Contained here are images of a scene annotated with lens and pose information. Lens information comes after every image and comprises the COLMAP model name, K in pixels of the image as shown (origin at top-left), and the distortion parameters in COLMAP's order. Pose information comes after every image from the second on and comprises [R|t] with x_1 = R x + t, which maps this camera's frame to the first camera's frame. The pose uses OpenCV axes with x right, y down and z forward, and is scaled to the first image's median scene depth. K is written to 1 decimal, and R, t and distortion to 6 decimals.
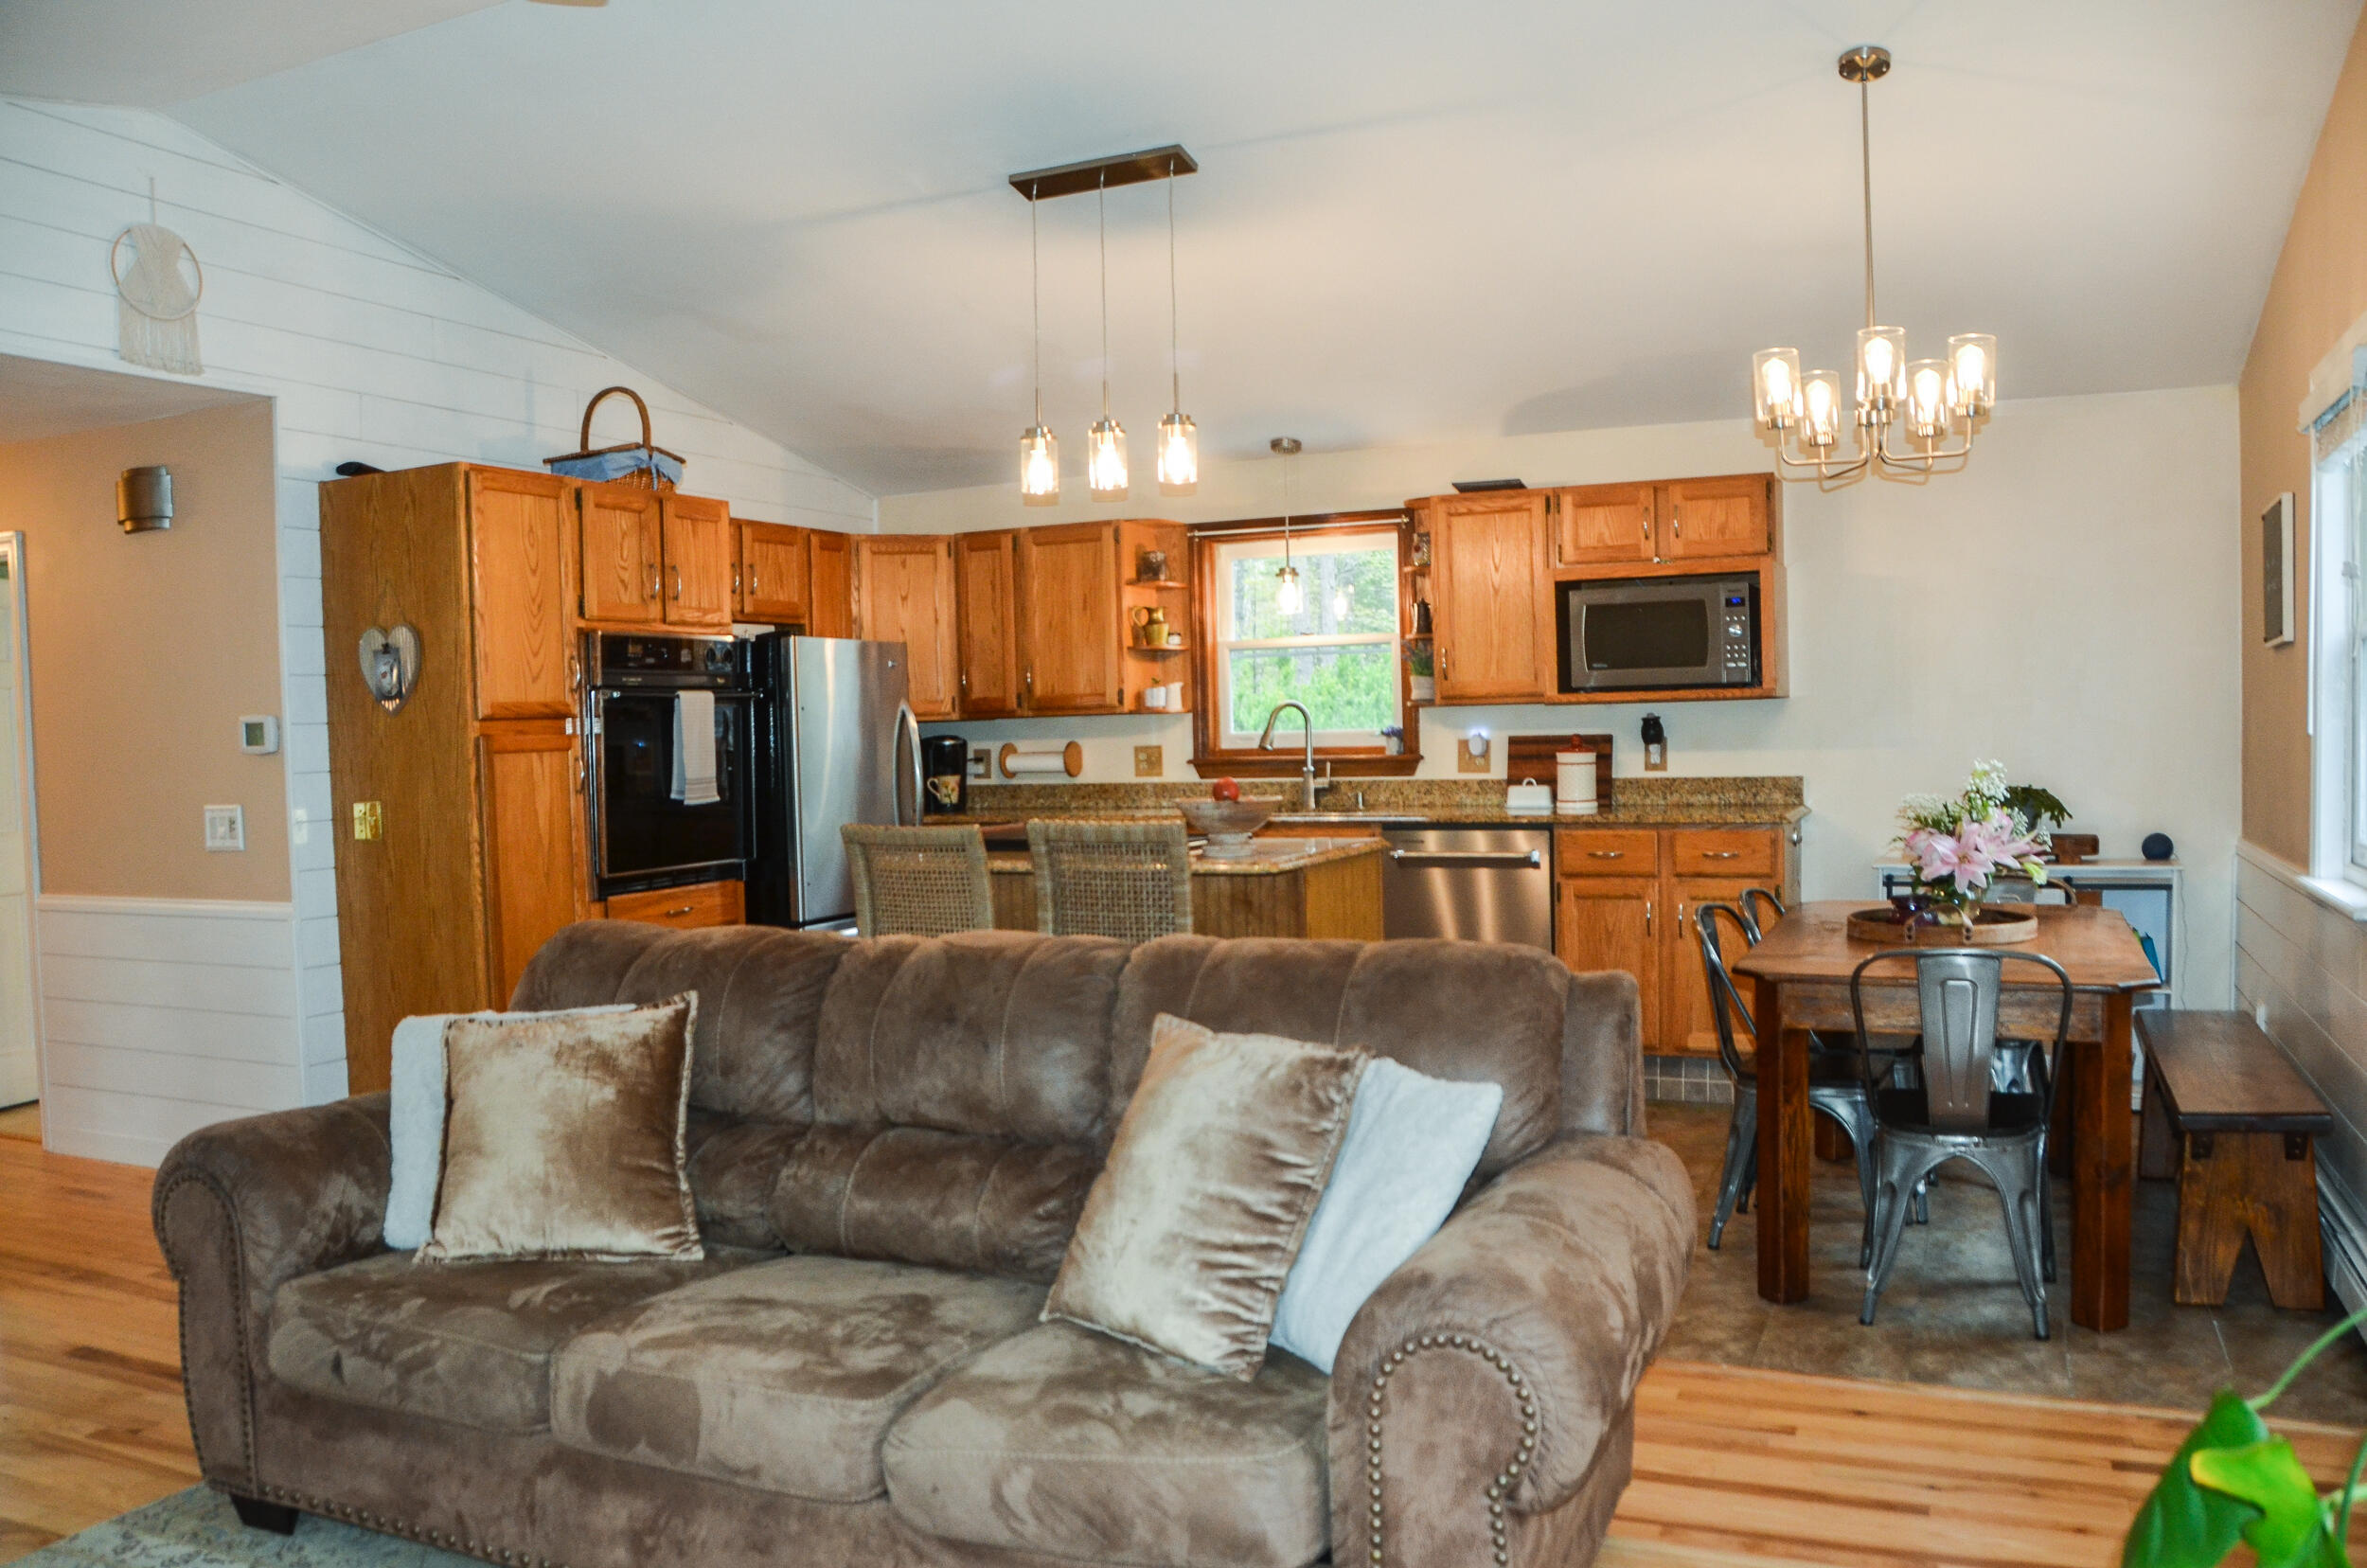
lens RADIAL K [[1847.0, 0, 1170.5], [0, 1847.0, 808.6], [0, 0, 1]] dist [-0.154287, 0.105078]
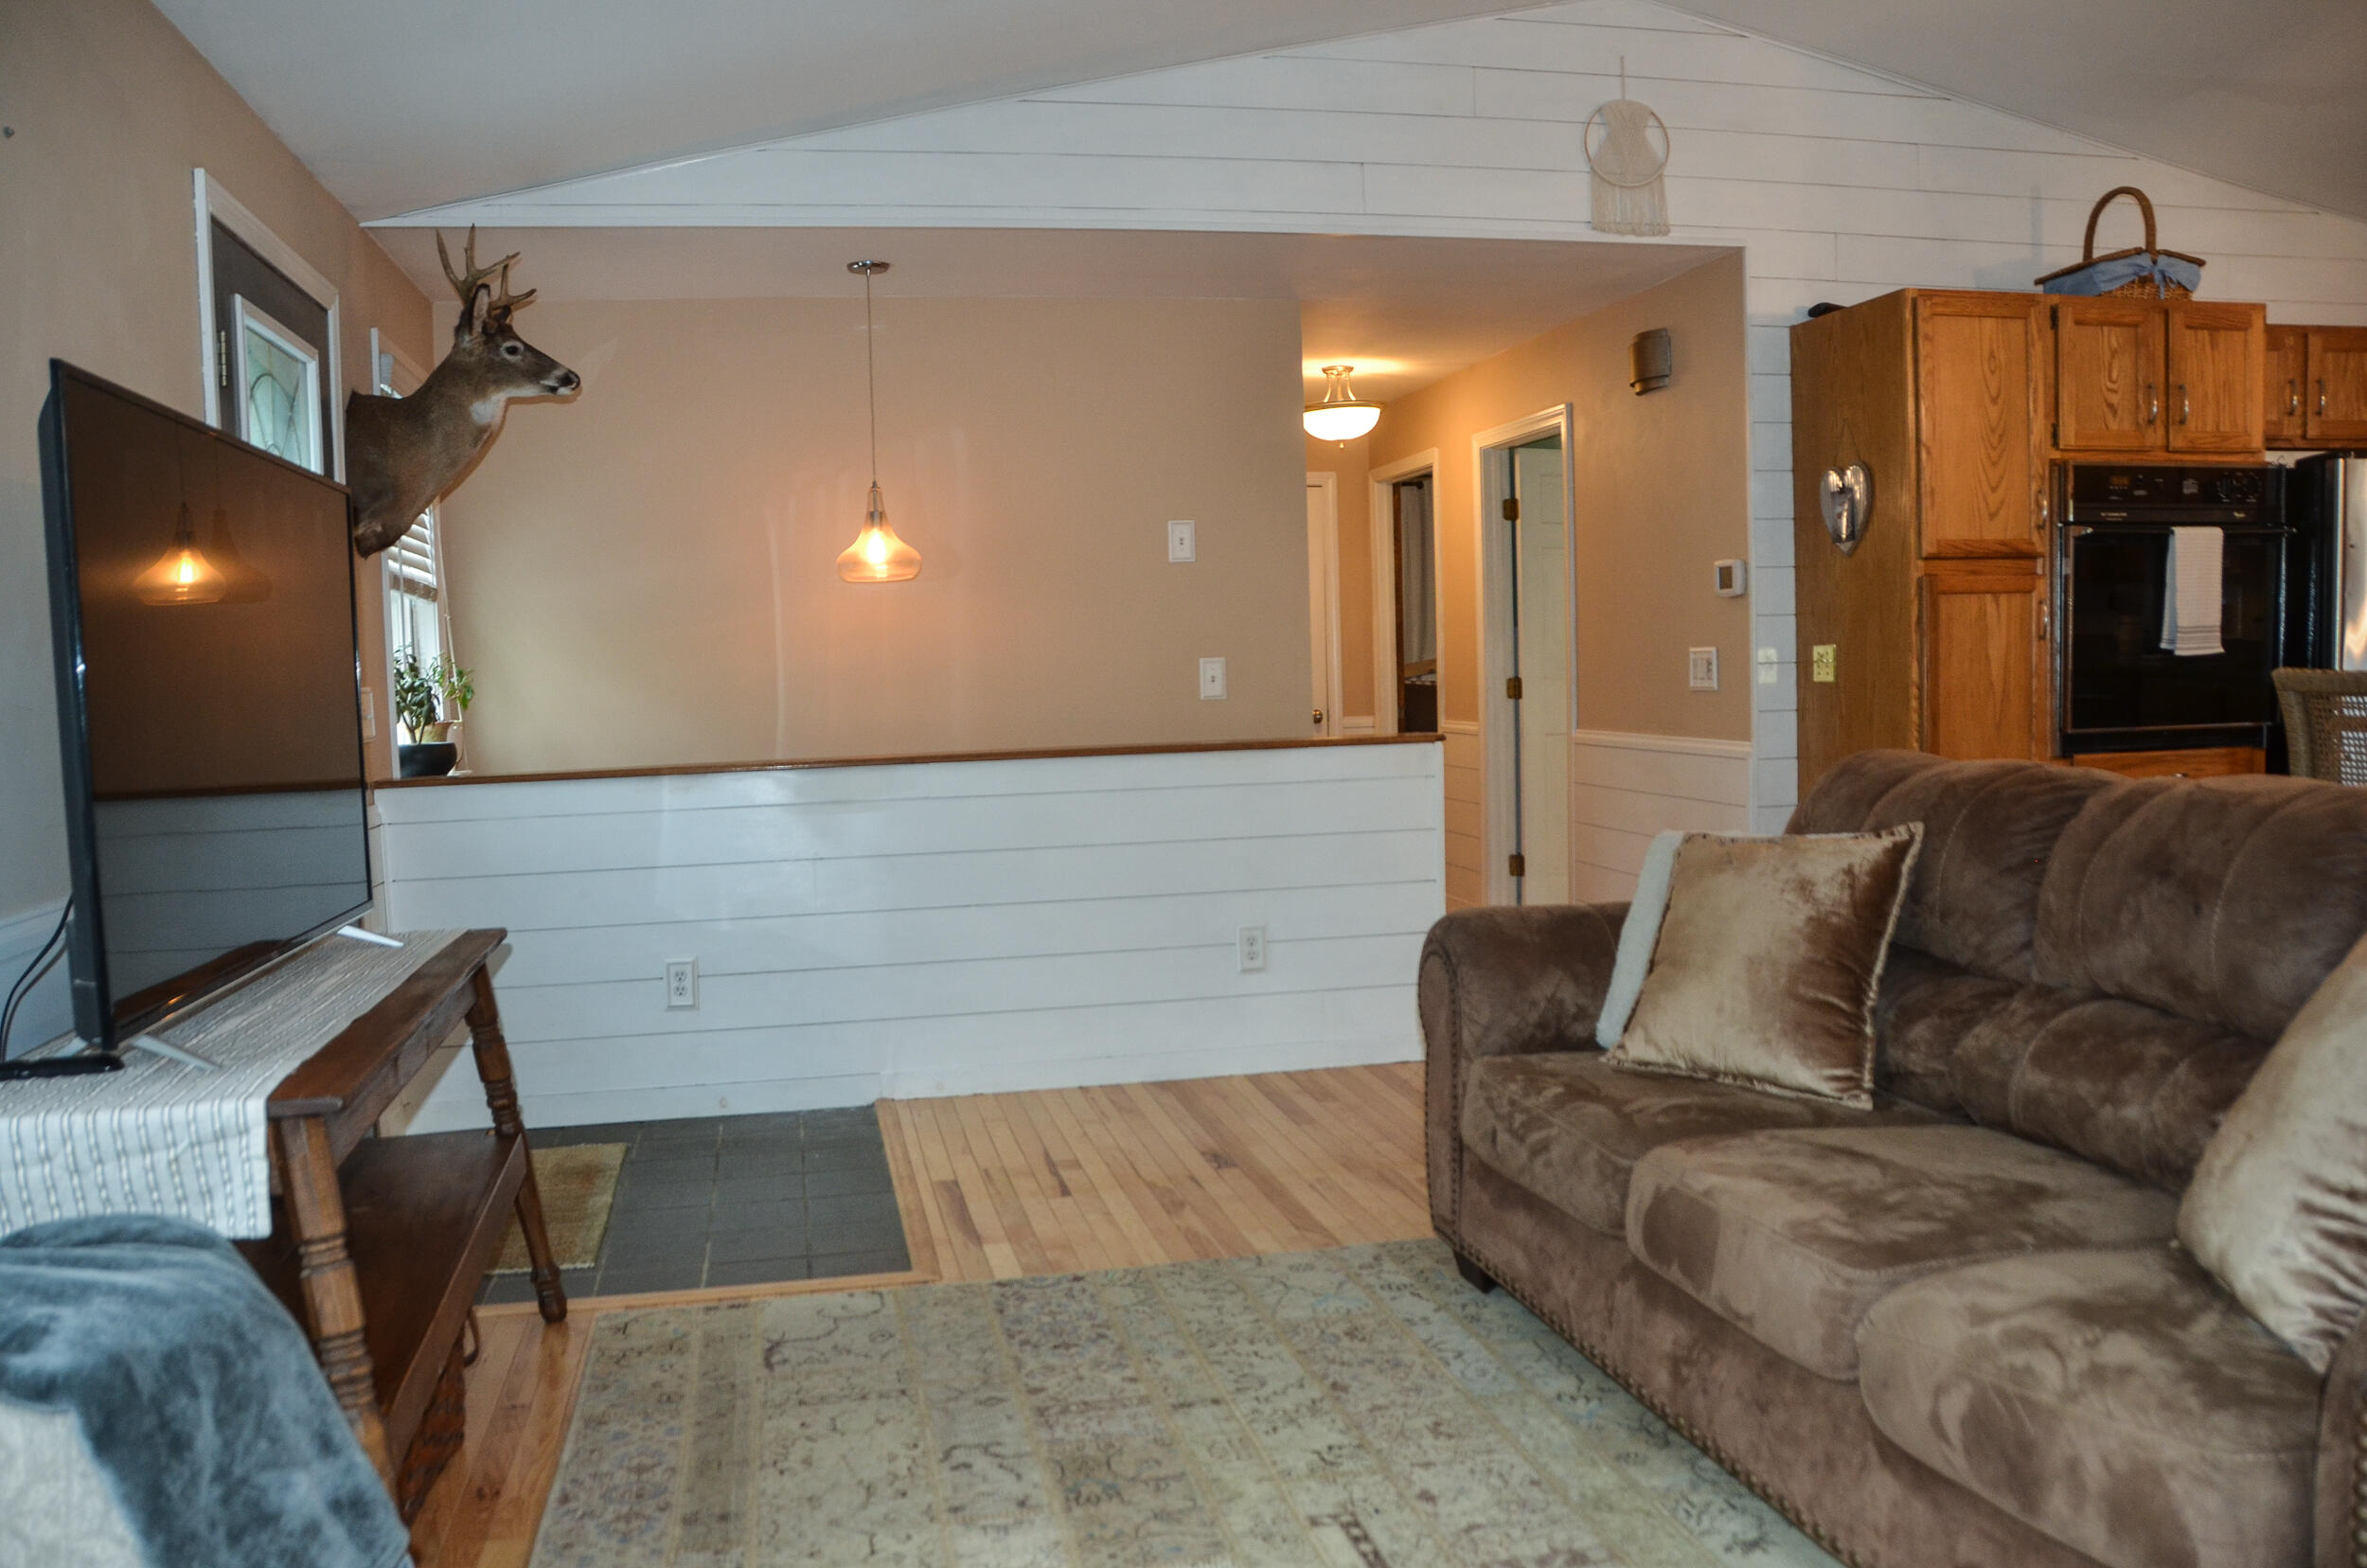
lens RADIAL K [[1847.0, 0, 1164.2], [0, 1847.0, 819.8], [0, 0, 1]] dist [-0.154287, 0.105078]
pose [[0.605828, 0.075592, -0.791997, 0.133559], [-0.021731, 0.996677, 0.078505, 0.022015], [0.795299, -0.030350, 0.605457, 0.096540]]
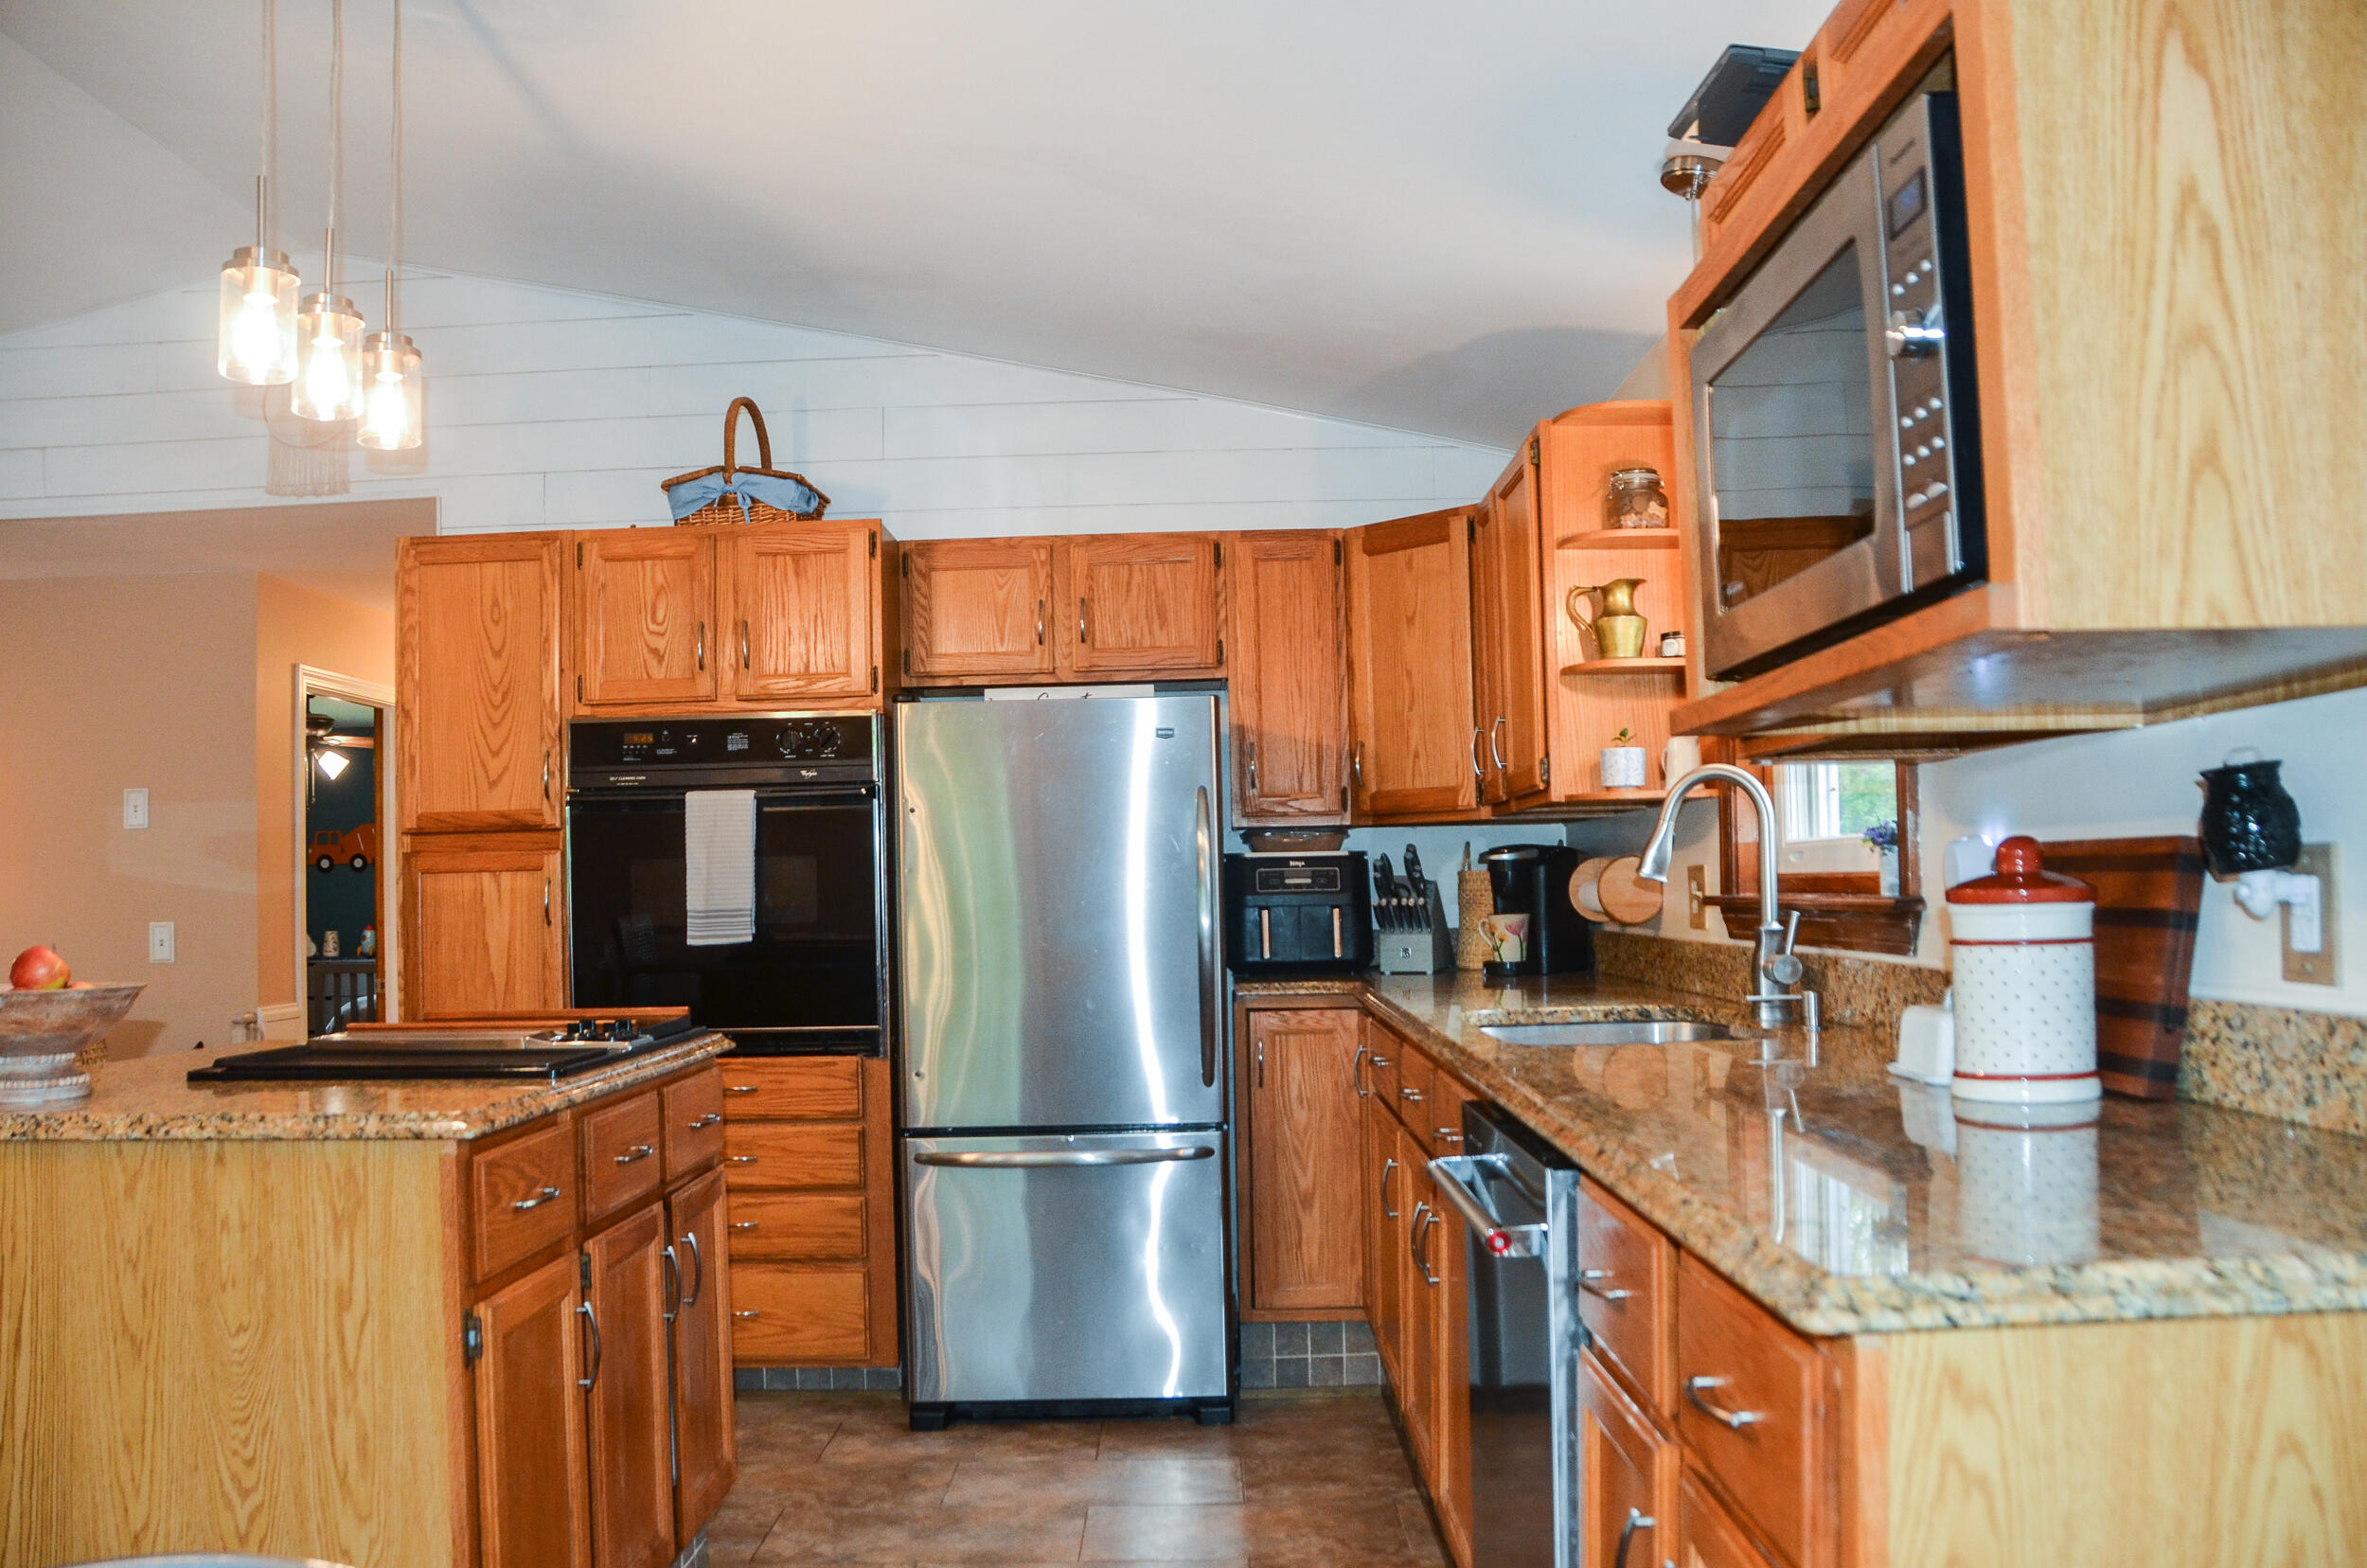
lens RADIAL K [[1847.0, 0, 1184.2], [0, 1847.0, 796.2], [0, 0, 1]] dist [-0.154287, 0.105078]
pose [[0.411281, -0.025761, -0.911144, 0.528277], [-0.026153, 0.998856, -0.040046, -0.040800], [0.911133, 0.040300, 0.410137, 0.949699]]
